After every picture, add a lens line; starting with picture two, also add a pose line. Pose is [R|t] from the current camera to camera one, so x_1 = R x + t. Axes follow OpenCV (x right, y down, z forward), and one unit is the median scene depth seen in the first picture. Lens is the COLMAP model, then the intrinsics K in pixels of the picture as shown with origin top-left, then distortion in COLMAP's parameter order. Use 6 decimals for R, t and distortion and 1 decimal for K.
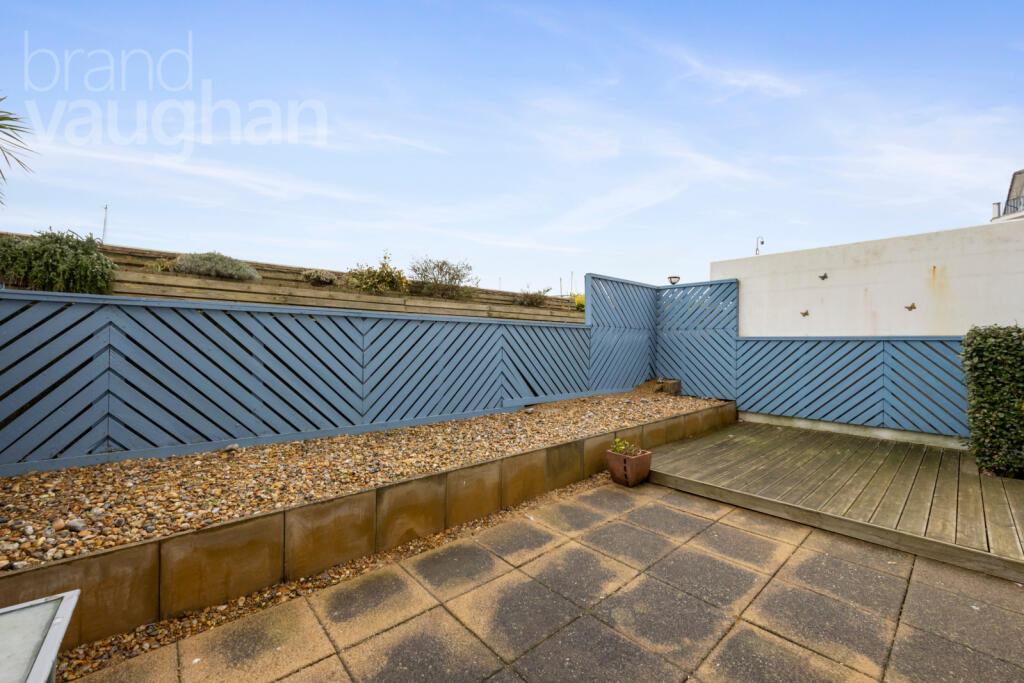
lens RADIAL K [[408.0, 0, 511.1], [0, 408.0, 340.0], [0, 0, 1]] dist [-0.003576, -0.000204]
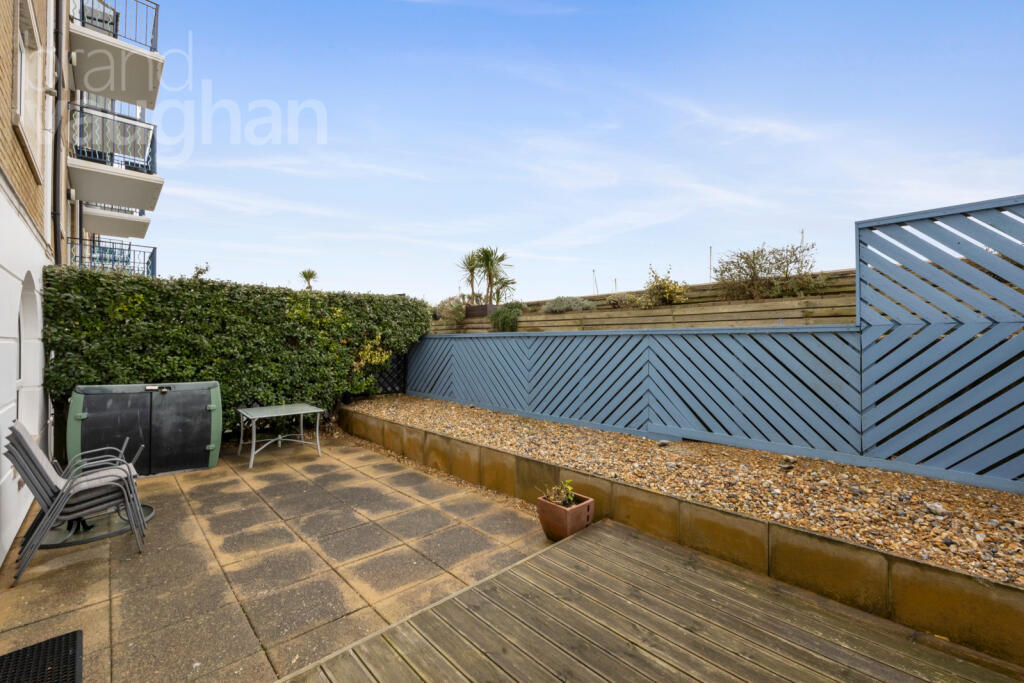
lens RADIAL K [[415.6, 0, 508.8], [0, 415.6, 343.0], [0, 0, 1]] dist [-0.000681, 0.000028]
pose [[0.044687, -0.010985, -0.998941, 0.795923], [0.007724, 0.999913, -0.010651, -0.013120], [0.998971, -0.007240, 0.044768, 0.629588]]
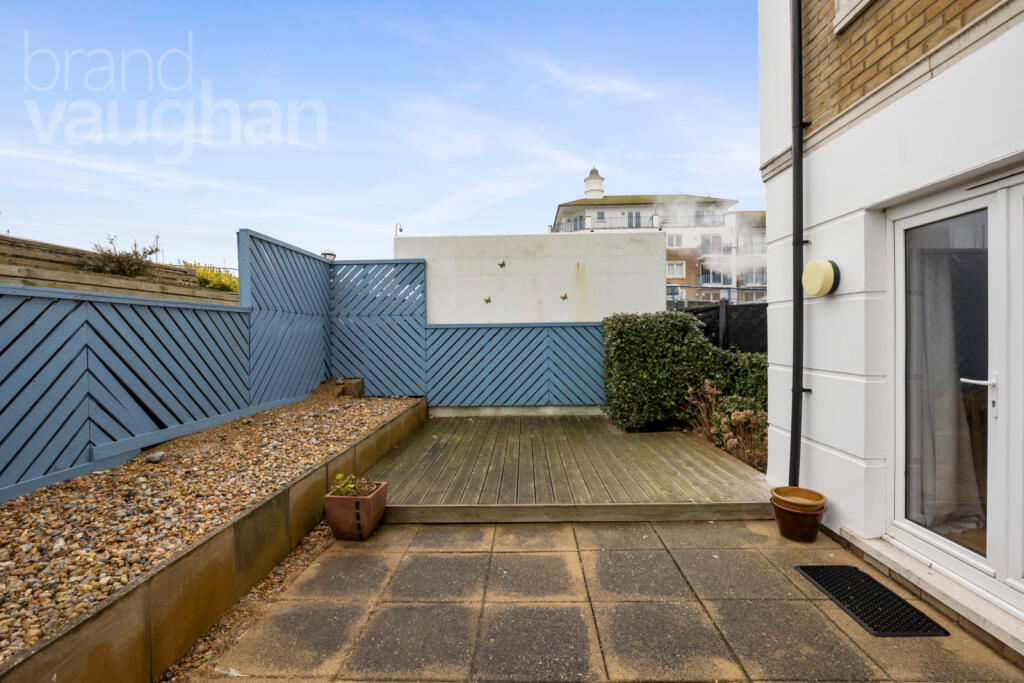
lens RADIAL K [[464.6, 0, 512.0], [0, 464.6, 341.5], [0, 0, 1]] dist [-0.018592, 0.001028]
pose [[0.690197, -0.031154, 0.722951, -0.064569], [0.015246, 0.999477, 0.028515, 0.004053], [-0.723461, -0.008659, 0.690311, 0.201001]]
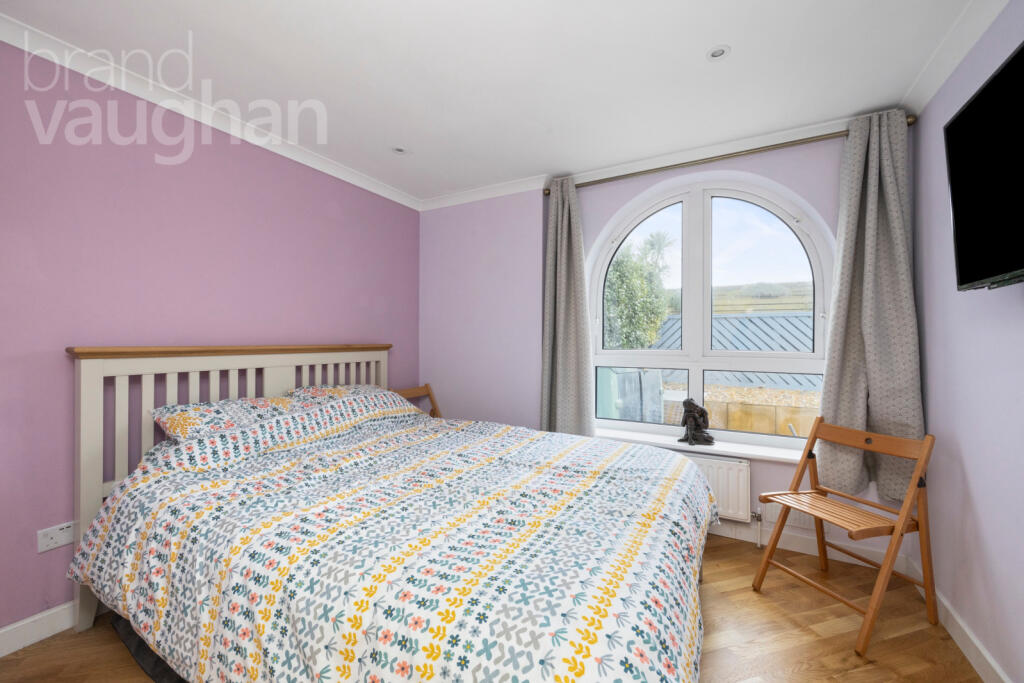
lens RADIAL K [[408.0, 0, 511.1], [0, 408.0, 340.0], [0, 0, 1]] dist [-0.003576, -0.000204]
pose [[0.331790, -0.011321, -0.943285, 0.446343], [0.002679, 0.999935, -0.011059, 0.034413], [0.943350, 0.001143, 0.331799, -0.461707]]
